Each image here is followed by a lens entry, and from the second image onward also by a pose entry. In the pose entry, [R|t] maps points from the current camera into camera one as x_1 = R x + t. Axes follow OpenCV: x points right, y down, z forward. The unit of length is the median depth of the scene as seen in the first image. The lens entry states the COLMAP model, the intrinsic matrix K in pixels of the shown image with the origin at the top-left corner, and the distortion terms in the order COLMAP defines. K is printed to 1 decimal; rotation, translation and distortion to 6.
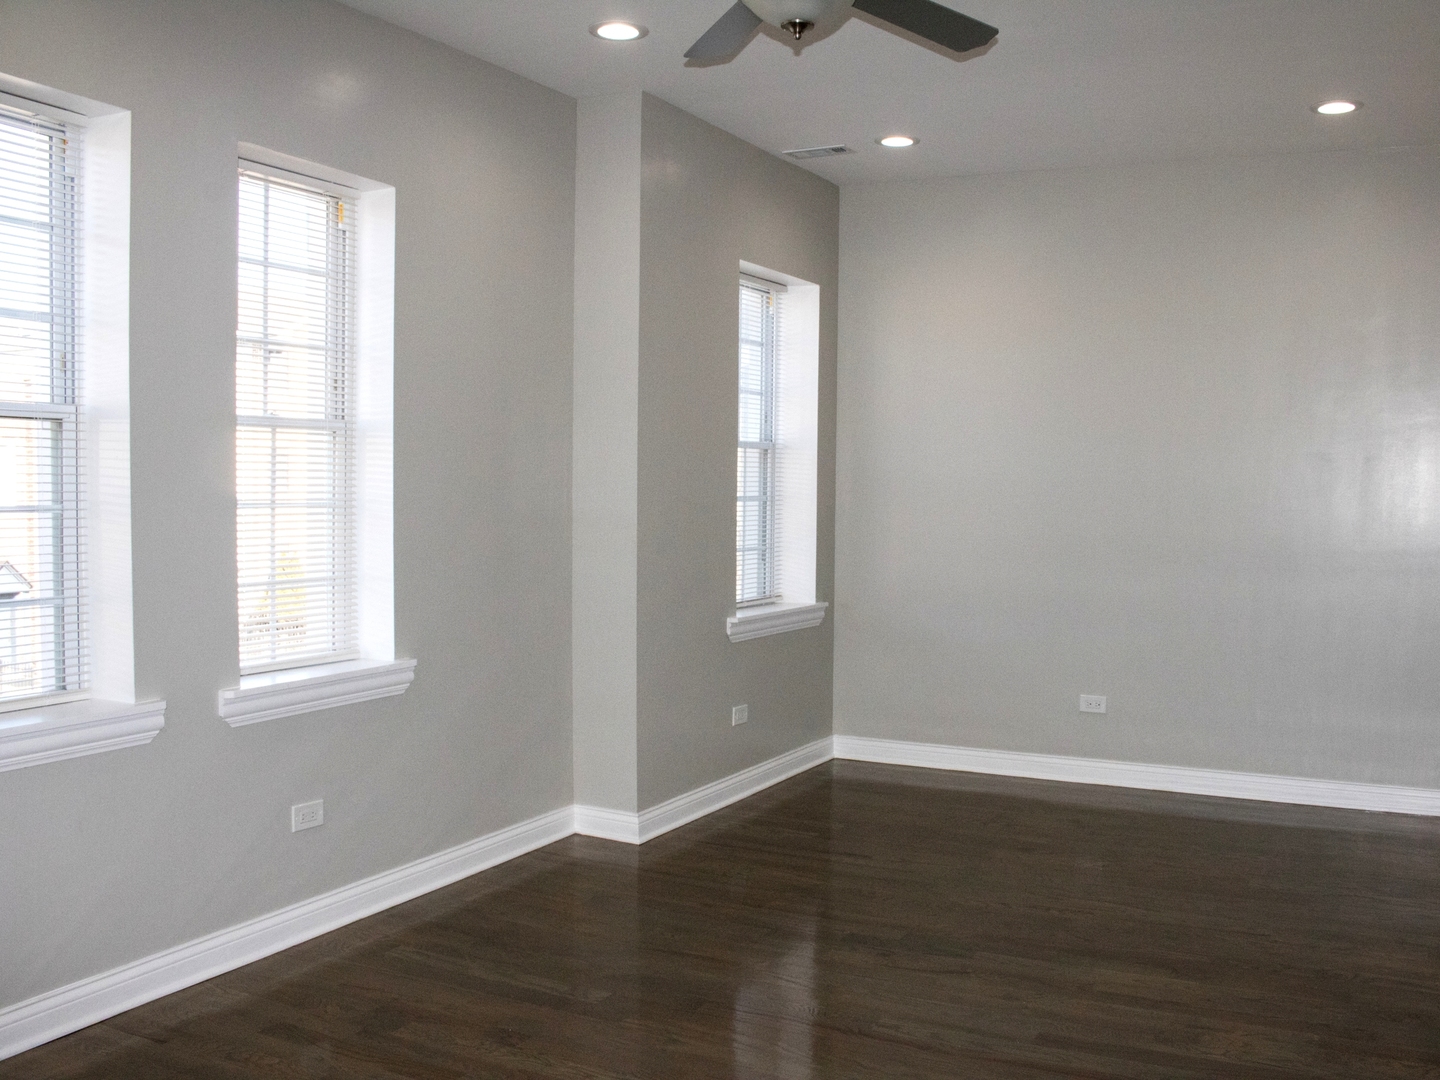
lens RADIAL K [[1356.9, 0, 720.0], [0, 1356.9, 540.0], [0, 0, 1]] dist [-0.175014, 0.135255]
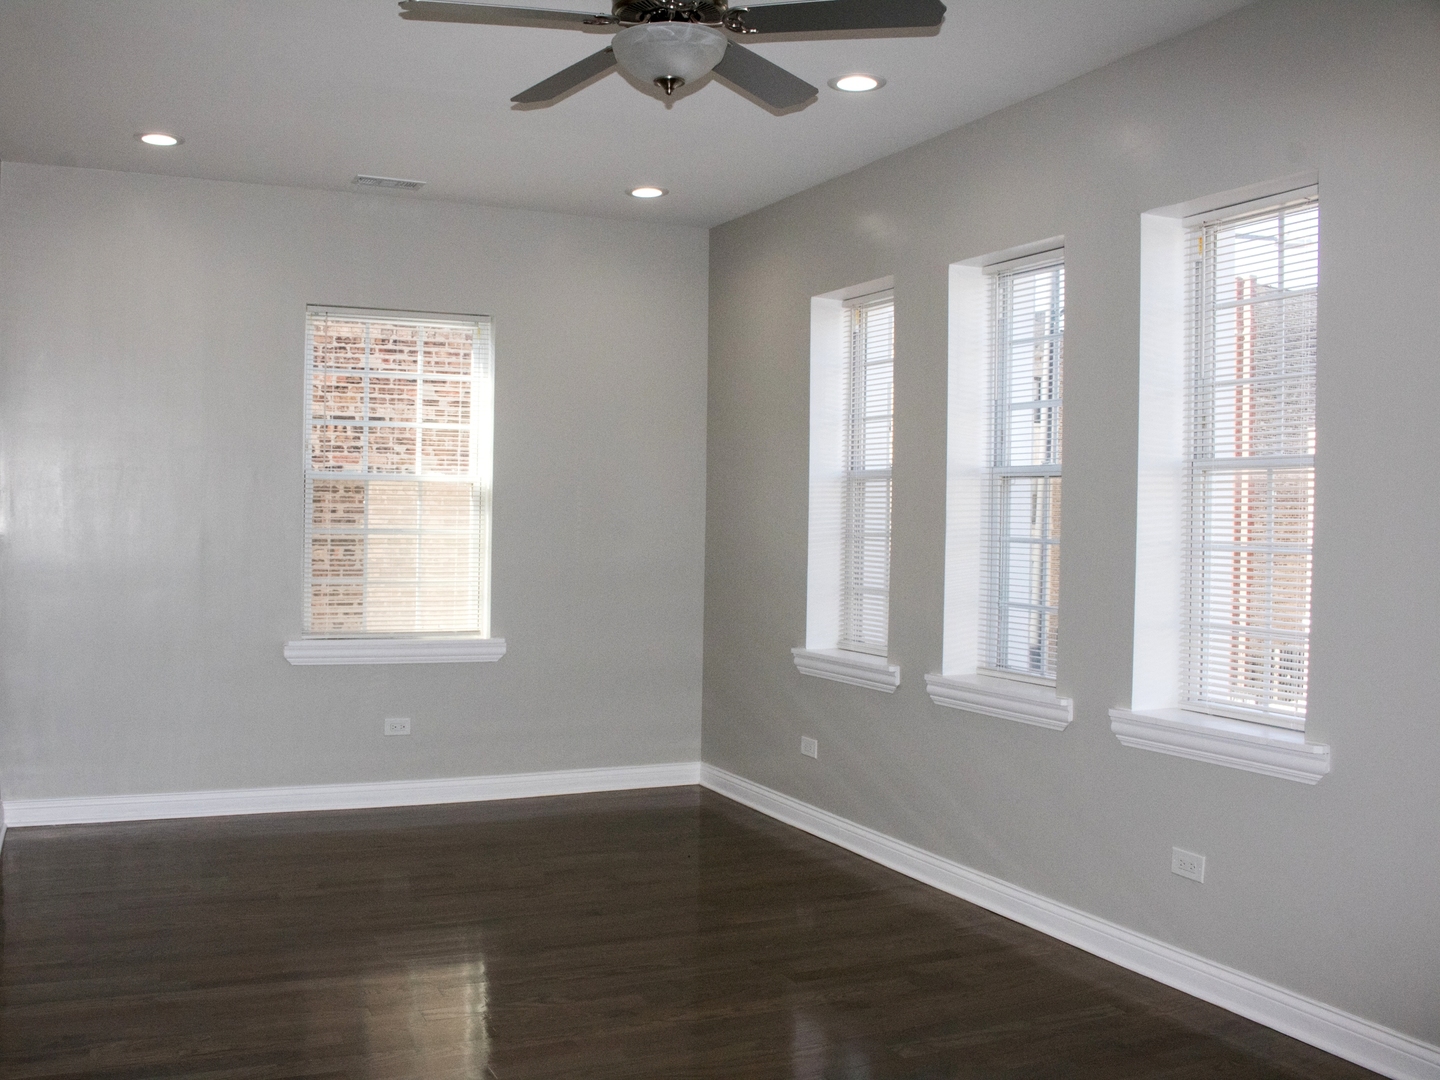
lens RADIAL K [[1356.9, 0, 720.0], [0, 1356.9, 540.0], [0, 0, 1]] dist [-0.175014, 0.135255]
pose [[-0.609756, -0.001819, -0.792587, 0.725874], [-0.047764, 0.998264, 0.034455, -0.051929], [0.791149, 0.058866, -0.608784, 1.414425]]
